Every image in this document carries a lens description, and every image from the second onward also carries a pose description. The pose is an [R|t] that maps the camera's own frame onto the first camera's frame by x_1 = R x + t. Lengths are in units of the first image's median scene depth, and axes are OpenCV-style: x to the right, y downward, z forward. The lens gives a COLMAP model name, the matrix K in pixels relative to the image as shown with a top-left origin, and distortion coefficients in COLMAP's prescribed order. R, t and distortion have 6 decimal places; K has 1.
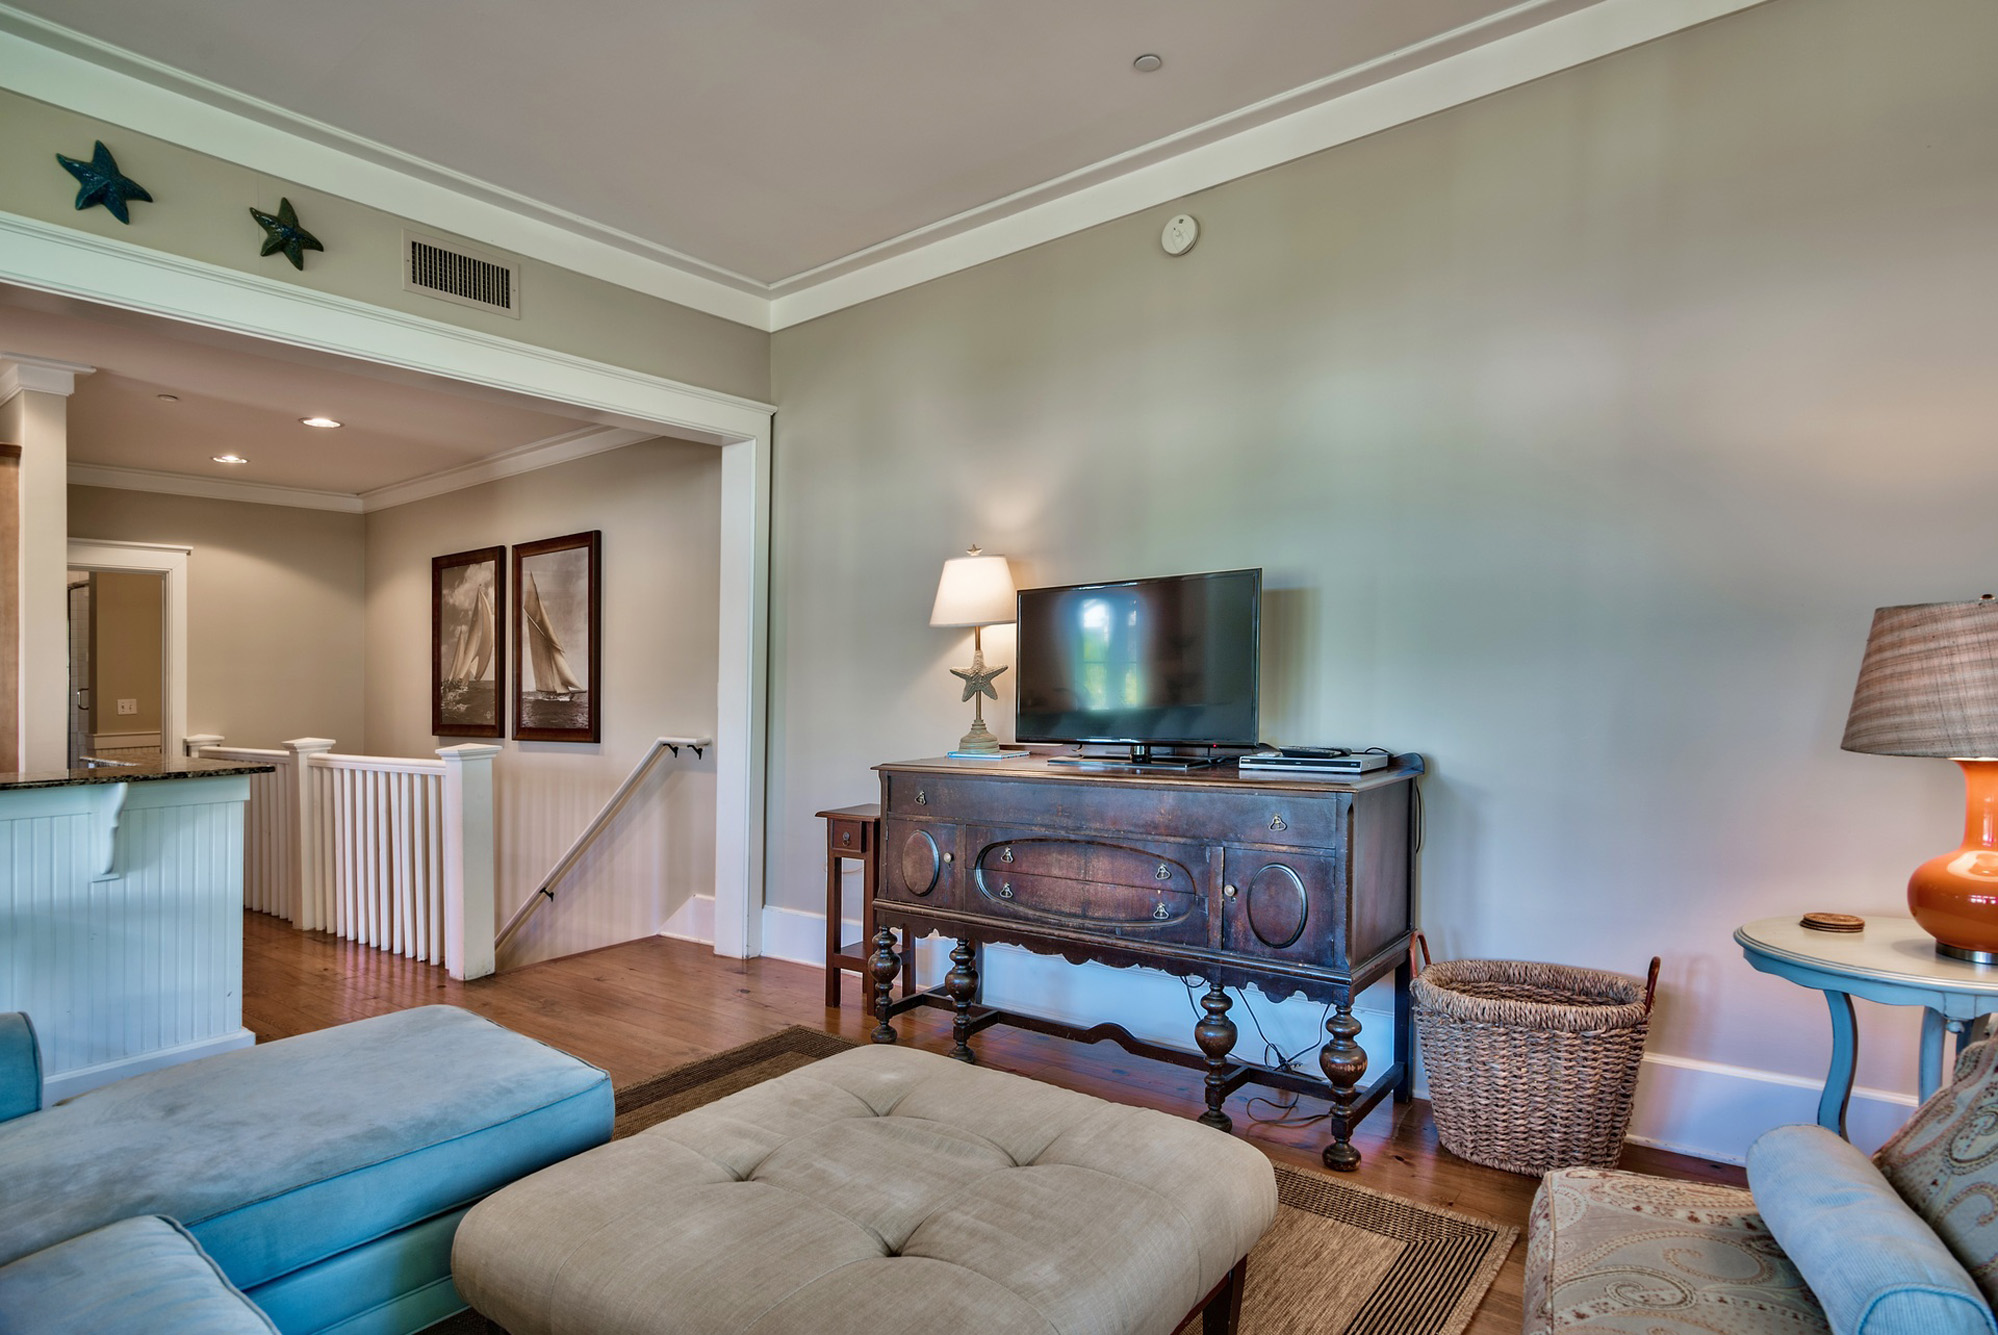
lens RADIAL K [[1040.5, 0, 998.9], [0, 1040.5, 702.4], [0, 0, 1]] dist [0.003267, 0.000460]
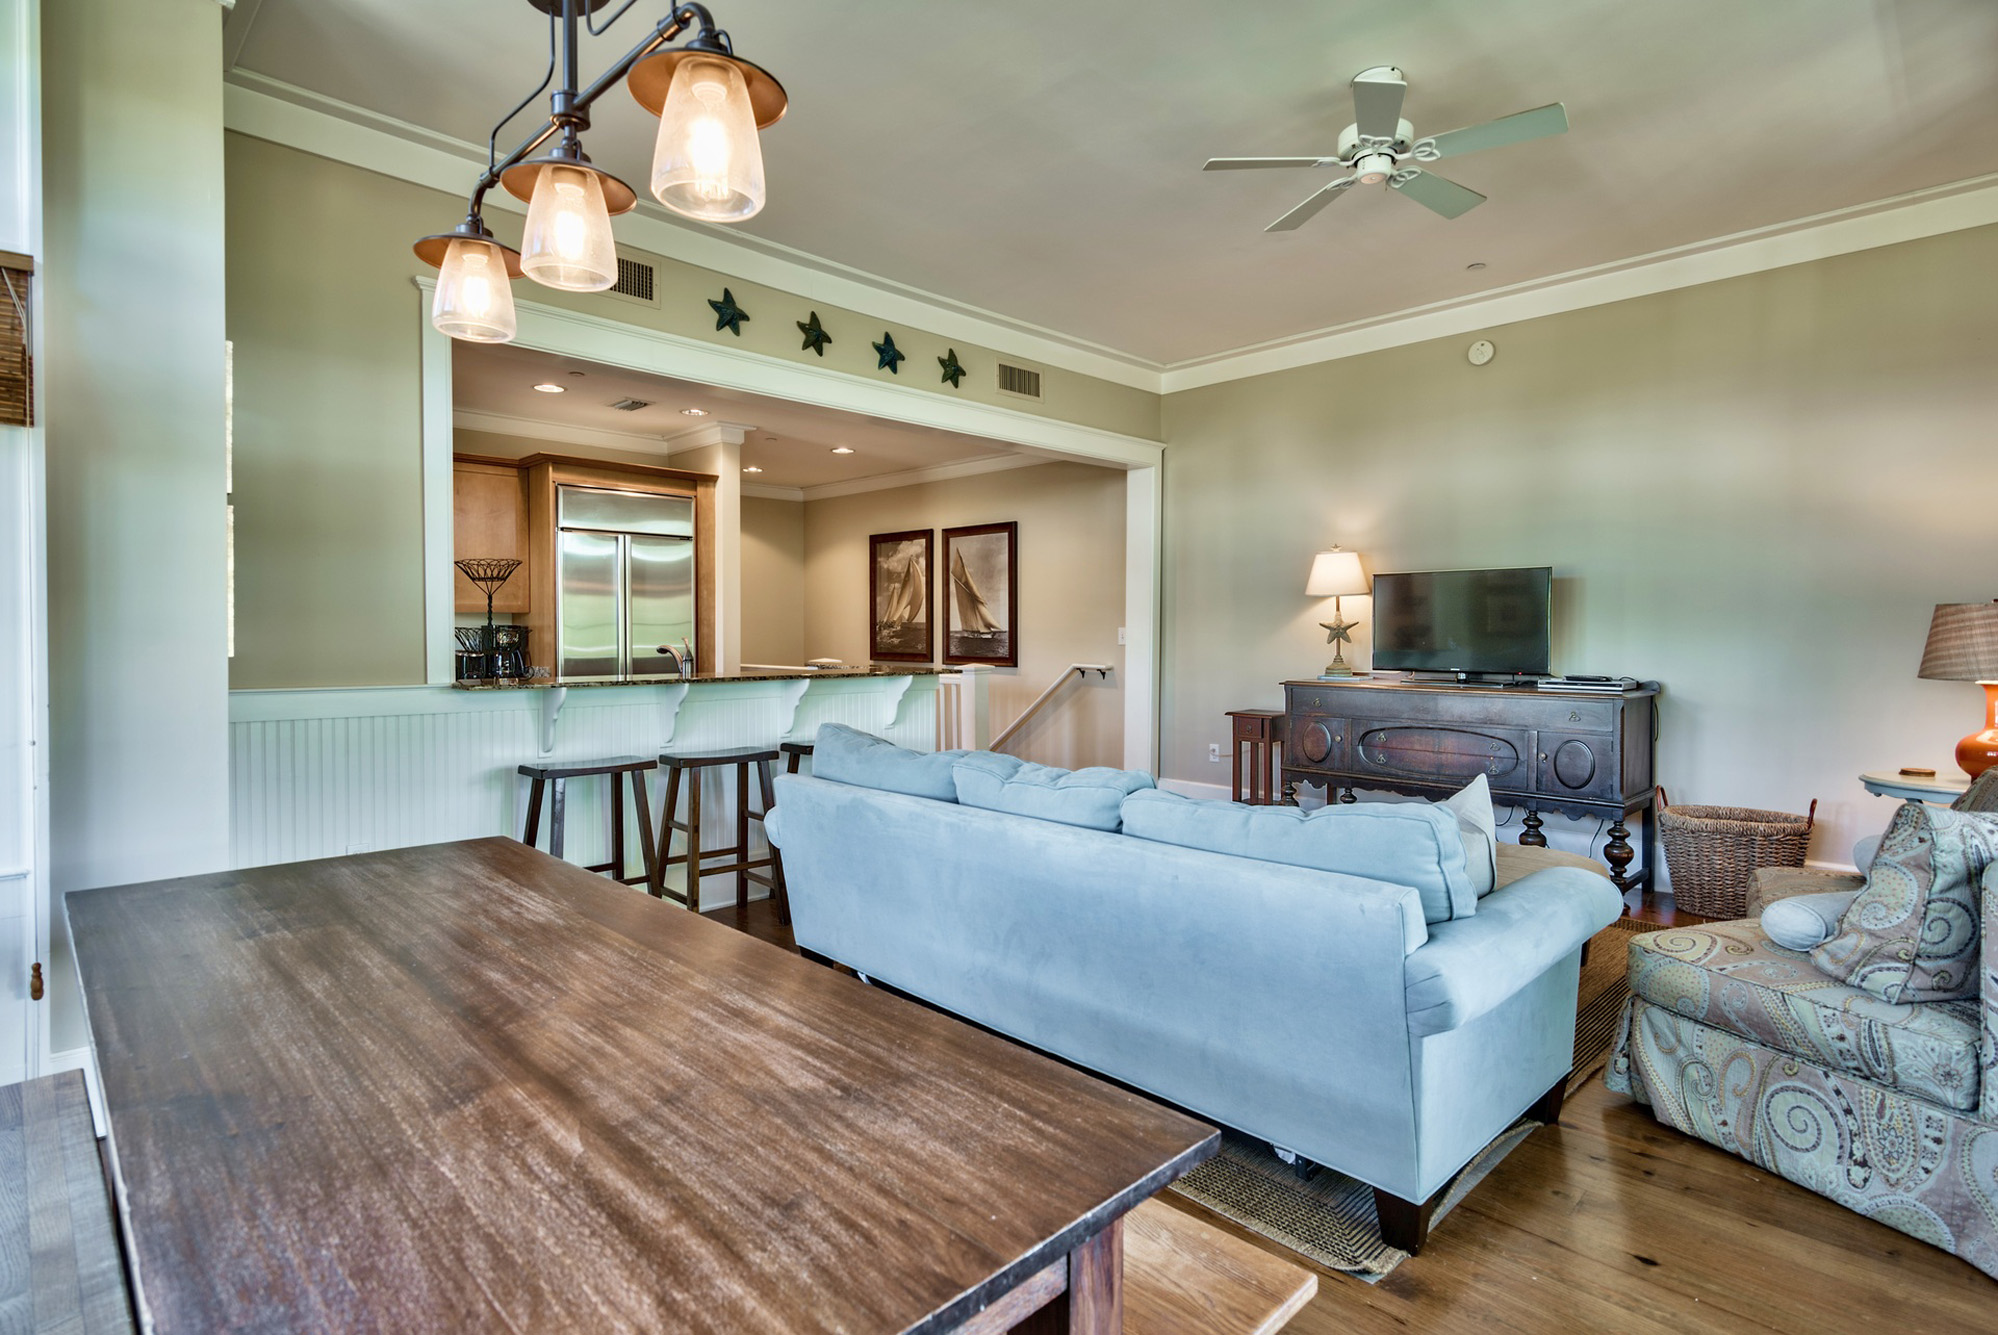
lens RADIAL K [[995.7, 0, 987.6], [0, 995.7, 599.9], [0, 0, 1]] dist [-0.000329, -0.000092]
pose [[0.990150, 0.017851, -0.138871, -0.338568], [-0.024557, 0.998606, -0.046723, 0.016143], [0.137843, 0.049673, 0.989208, -0.563165]]
